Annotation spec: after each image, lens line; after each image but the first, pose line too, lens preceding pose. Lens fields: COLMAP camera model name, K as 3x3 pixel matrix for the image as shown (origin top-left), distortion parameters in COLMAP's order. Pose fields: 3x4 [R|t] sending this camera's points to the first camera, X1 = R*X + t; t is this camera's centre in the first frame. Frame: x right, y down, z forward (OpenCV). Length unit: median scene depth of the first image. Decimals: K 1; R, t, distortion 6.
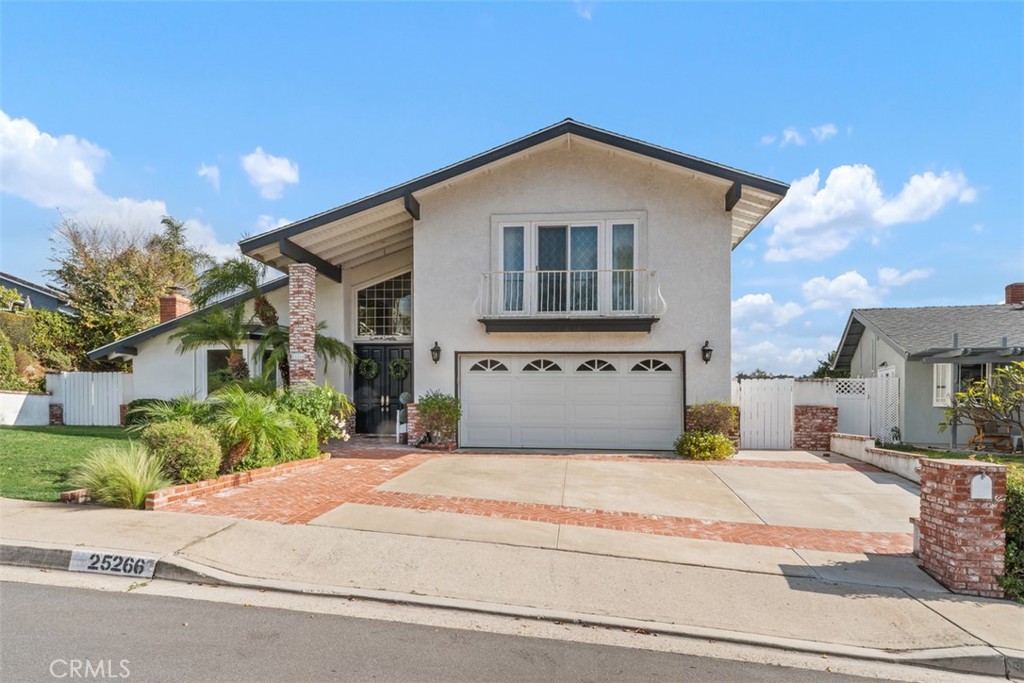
lens RADIAL K [[669.1, 0, 513.0], [0, 669.1, 406.7], [0, 0, 1]] dist [0.006073, 0.001650]
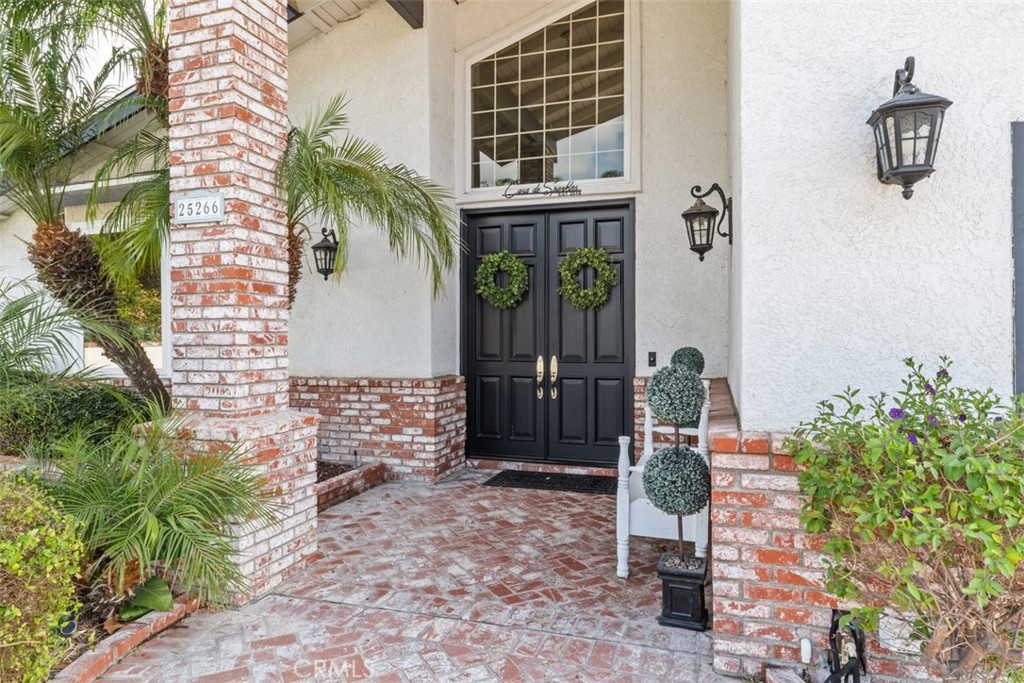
lens RADIAL K [[675.3, 0, 512.2], [0, 675.3, 339.4], [0, 0, 1]] dist [0.002154, 0.000516]
pose [[0.980001, -0.003137, -0.198967, -0.176062], [0.002883, 0.999995, -0.001566, -0.030507], [0.198971, 0.000961, 0.980005, 0.824091]]
